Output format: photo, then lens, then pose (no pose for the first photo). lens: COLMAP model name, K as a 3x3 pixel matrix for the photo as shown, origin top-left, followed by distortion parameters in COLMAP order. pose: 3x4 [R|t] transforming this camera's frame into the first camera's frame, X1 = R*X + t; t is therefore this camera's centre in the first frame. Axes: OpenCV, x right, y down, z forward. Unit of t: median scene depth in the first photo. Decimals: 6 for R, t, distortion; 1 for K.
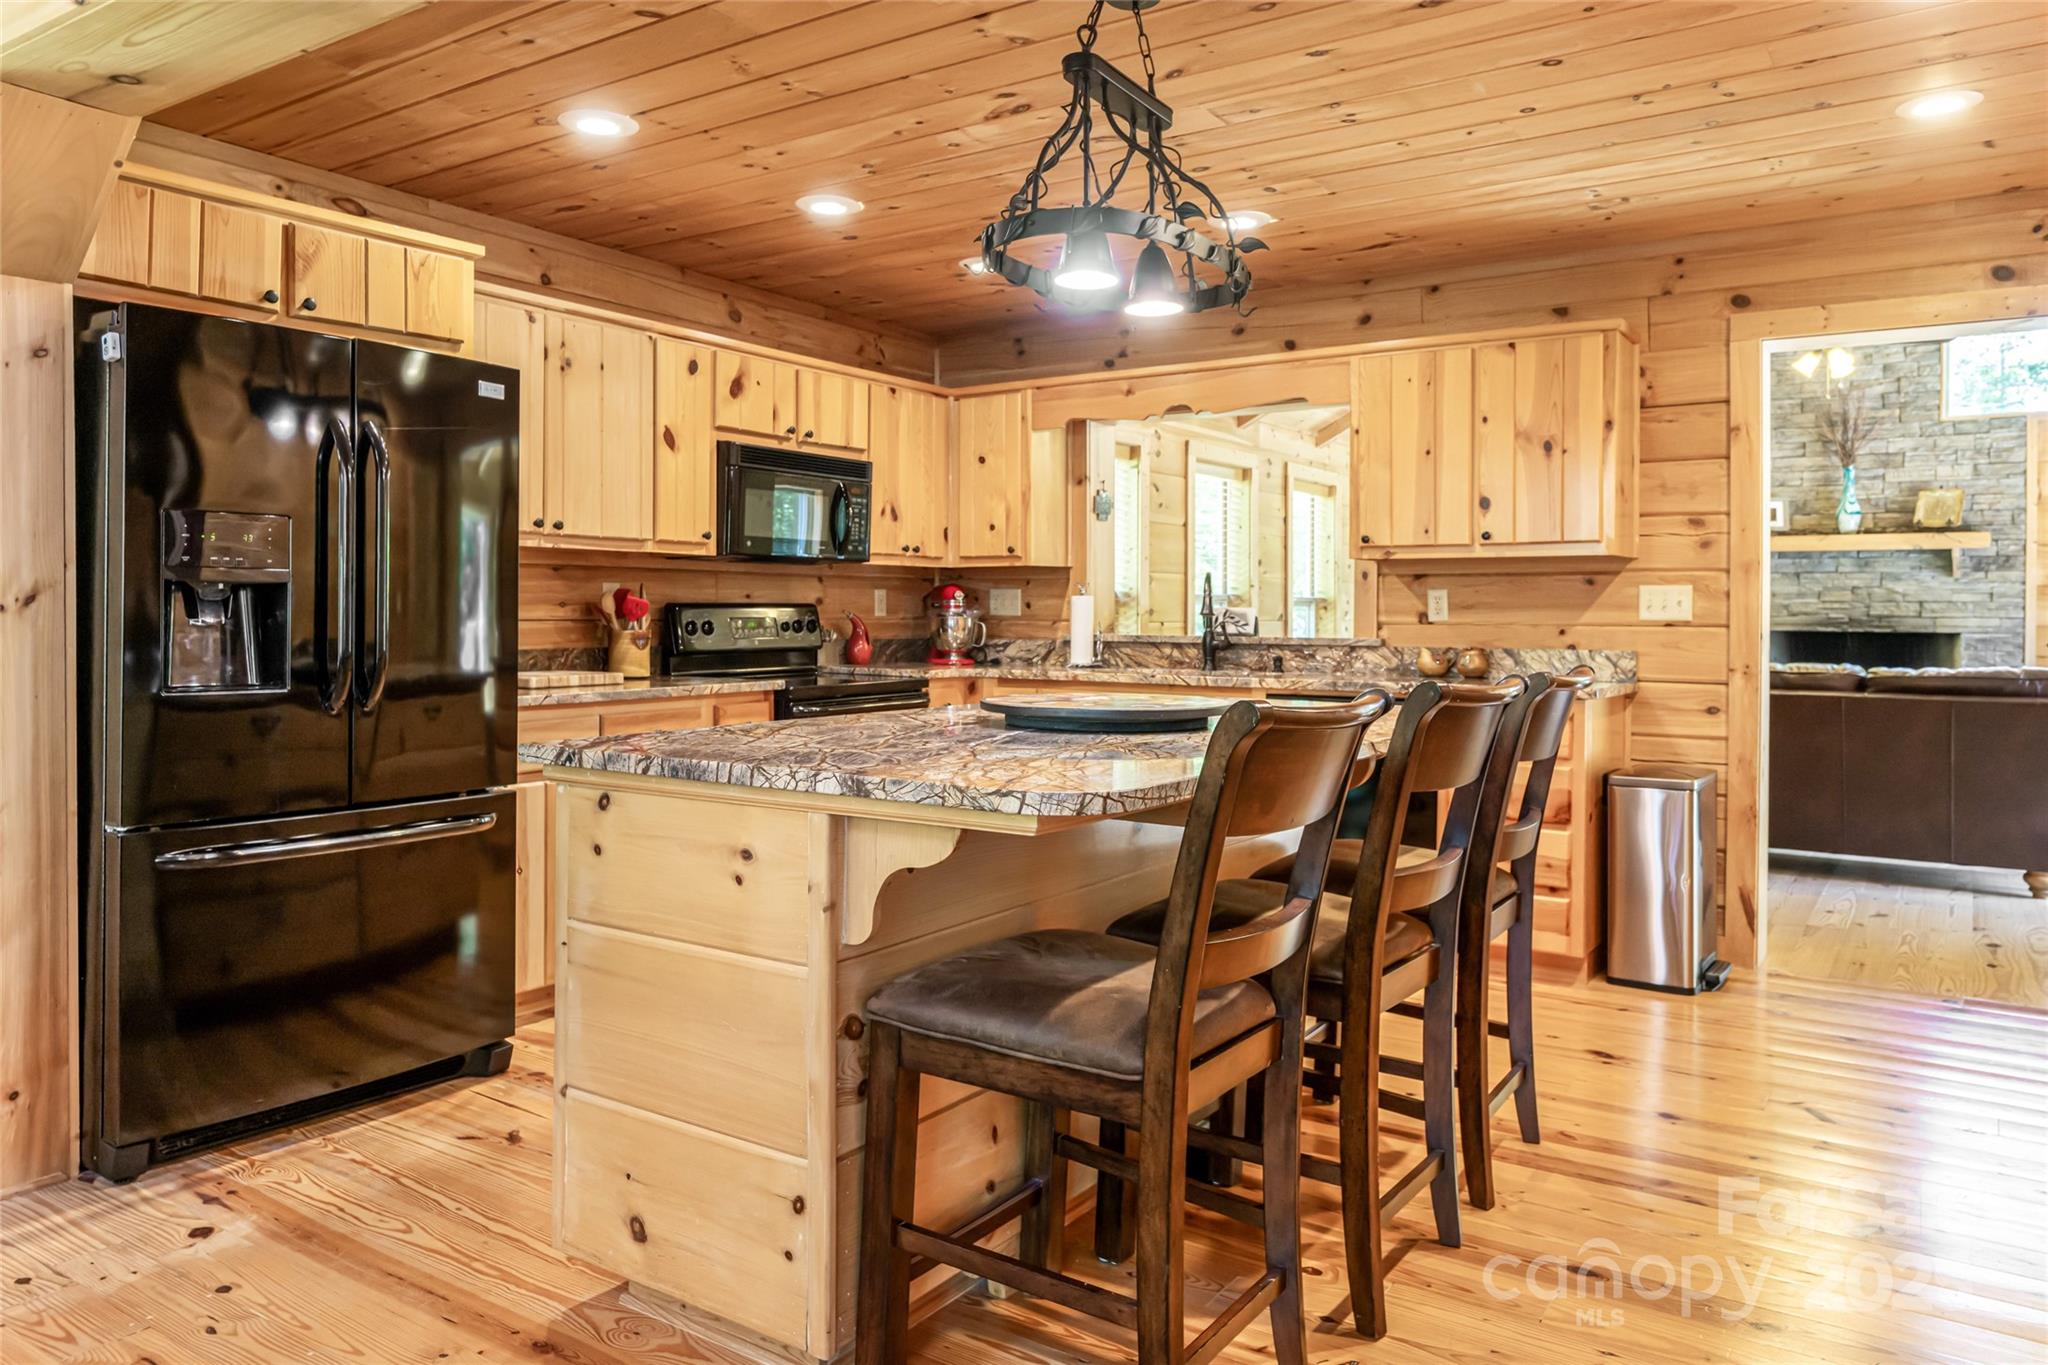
lens RADIAL K [[1375.6, 0, 1021.7], [0, 1375.6, 603.9], [0, 0, 1]] dist [-0.000055, -0.000009]
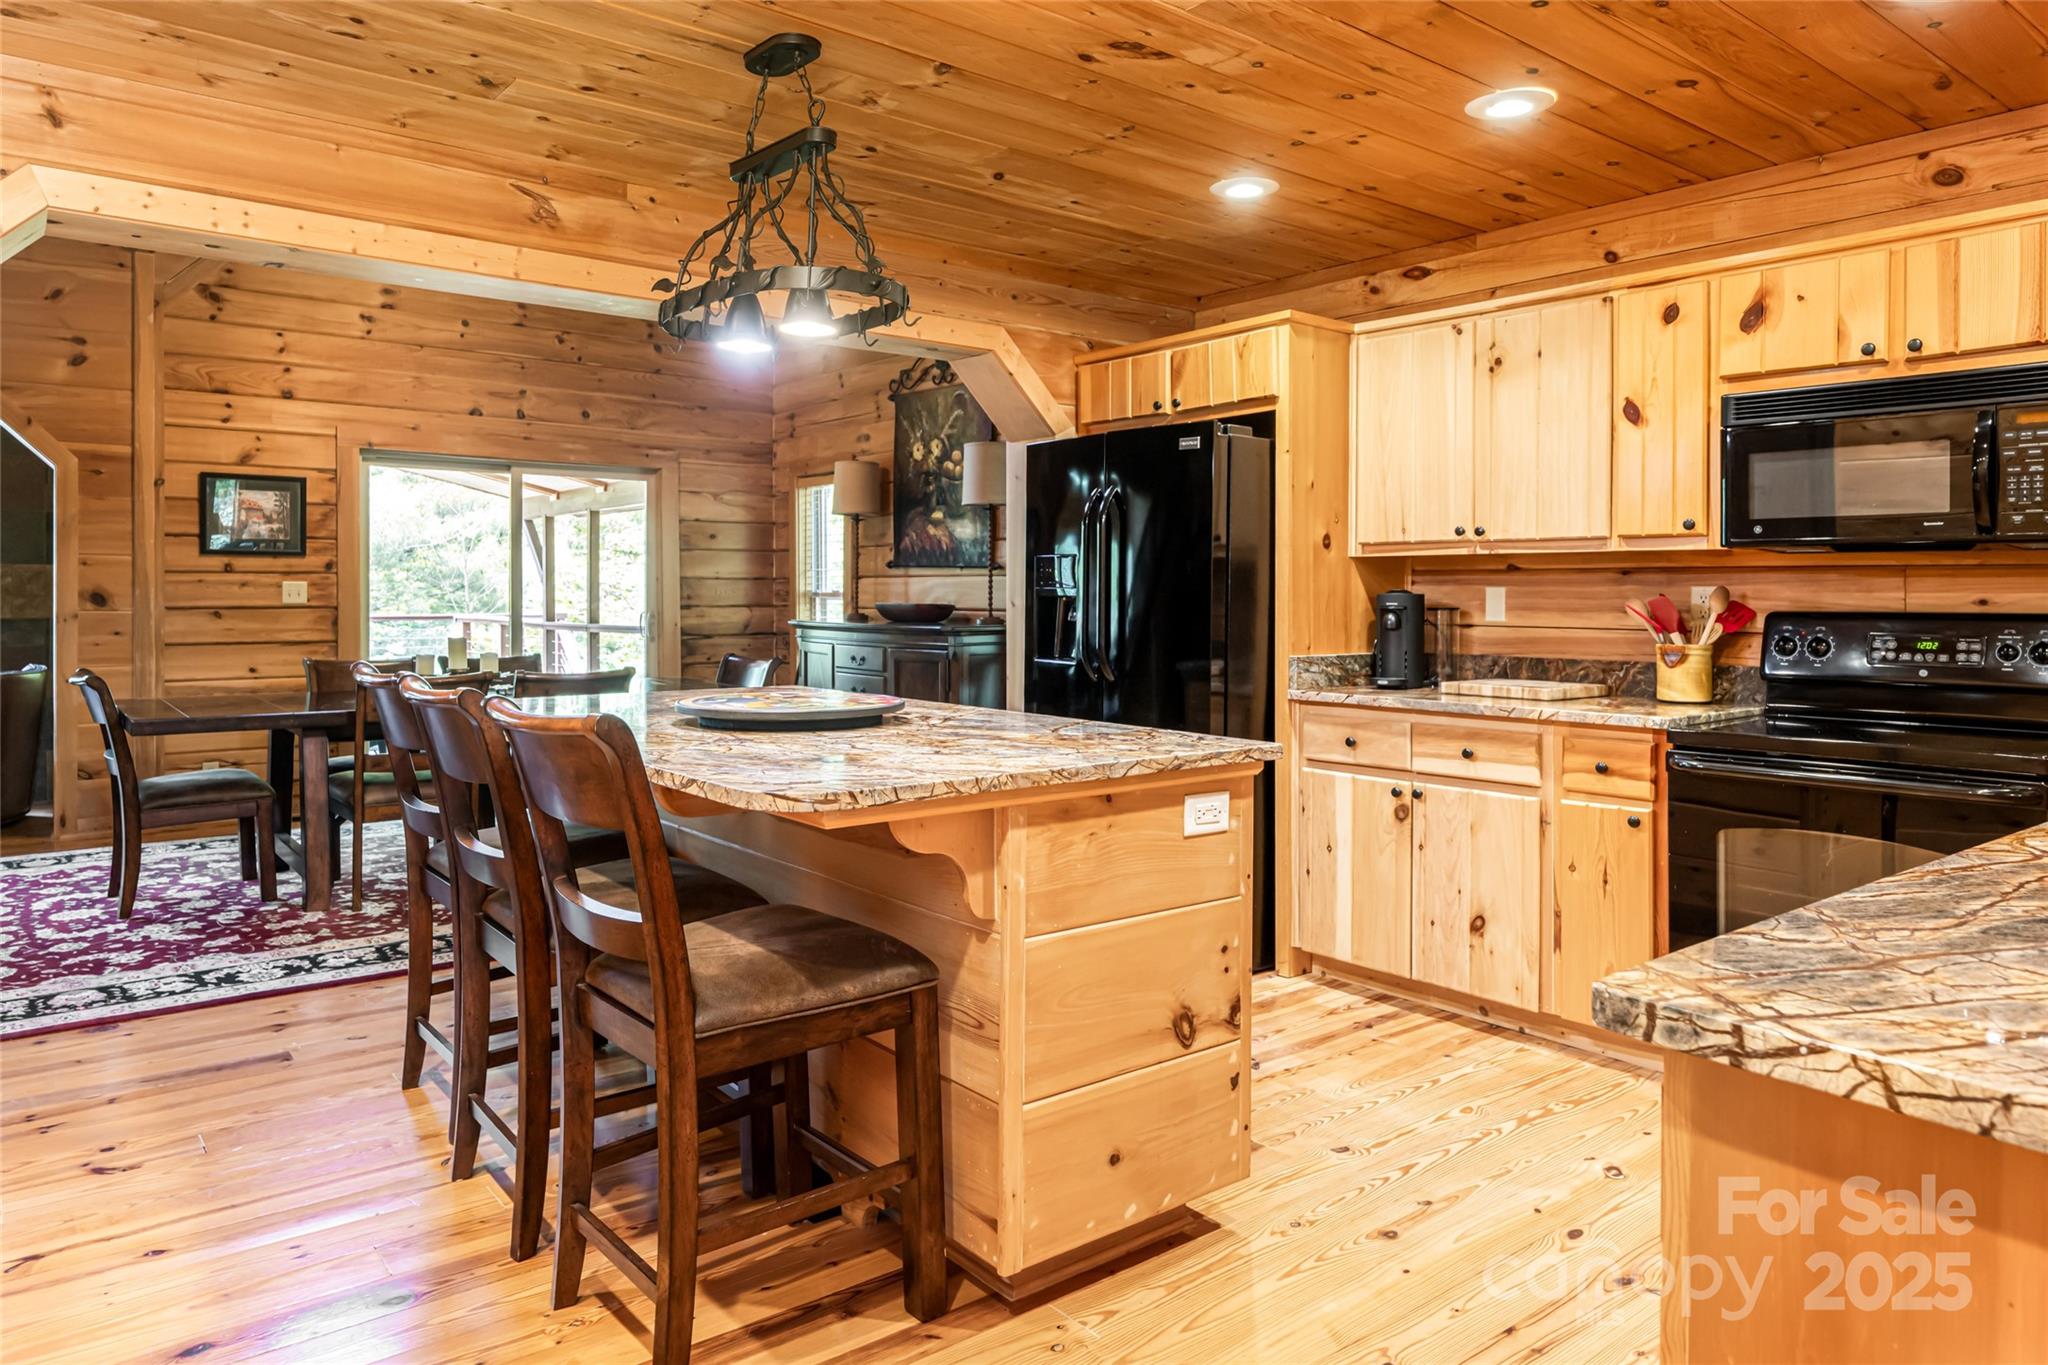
lens RADIAL K [[1347.9, 0, 1021.5], [0, 1347.9, 600.0], [0, 0, 1]] dist [0.001838, 0.000330]
pose [[-0.294830, -0.001330, -0.955549, 0.631556], [-0.002052, 0.999998, -0.000759, -0.006040], [0.955547, 0.001737, -0.294832, 0.898450]]
